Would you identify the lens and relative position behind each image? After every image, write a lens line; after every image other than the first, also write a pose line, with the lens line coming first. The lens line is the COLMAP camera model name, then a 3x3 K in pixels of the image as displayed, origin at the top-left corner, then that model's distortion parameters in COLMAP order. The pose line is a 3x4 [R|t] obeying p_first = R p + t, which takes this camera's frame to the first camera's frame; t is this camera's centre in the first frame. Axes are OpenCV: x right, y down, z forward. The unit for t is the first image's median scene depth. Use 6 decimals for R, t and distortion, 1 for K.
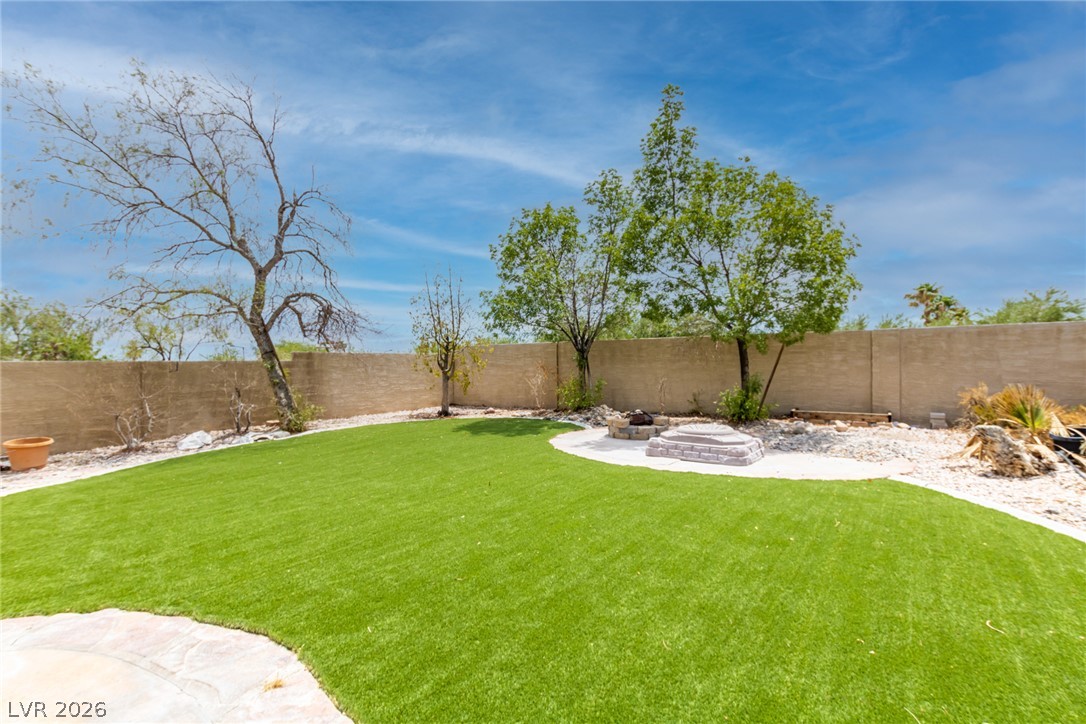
lens RADIAL K [[493.2, 0, 543.6], [0, 493.2, 359.9], [0, 0, 1]] dist [0.009645, 0.000181]
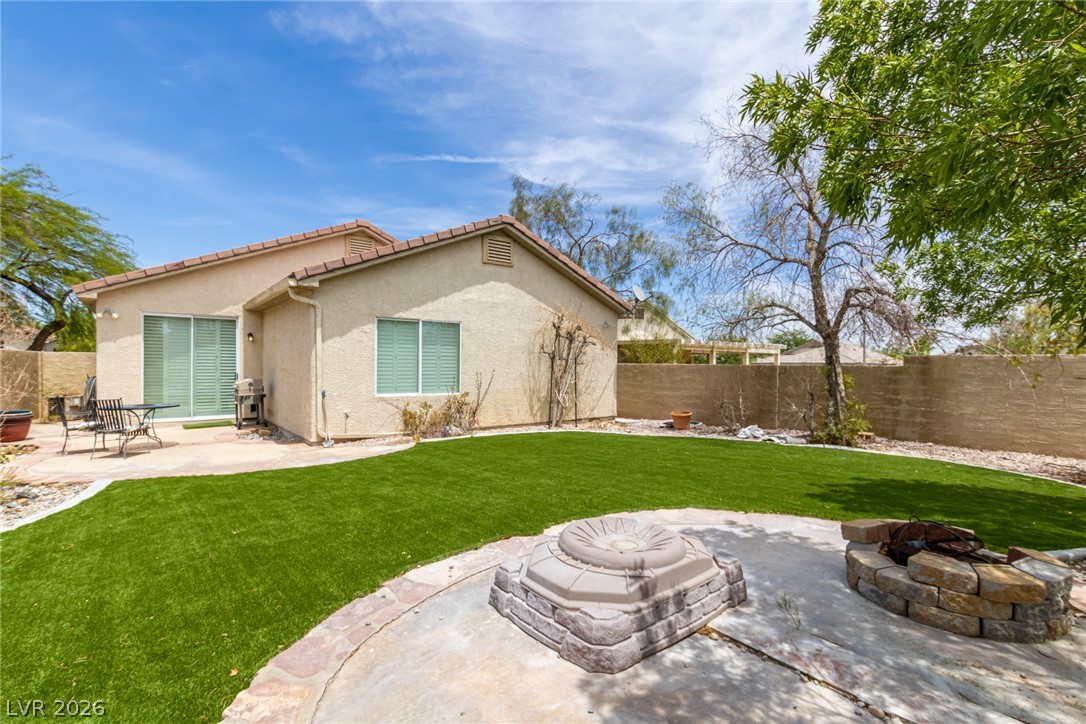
lens RADIAL K [[493.2, 0, 540.9], [0, 493.2, 363.6], [0, 0, 1]] dist [0.009645, 0.000181]
pose [[-0.258941, 0.009887, -0.965843, 0.418354], [-0.004578, 0.999924, 0.011464, -0.008184], [0.965882, 0.007390, -0.258876, 0.576450]]
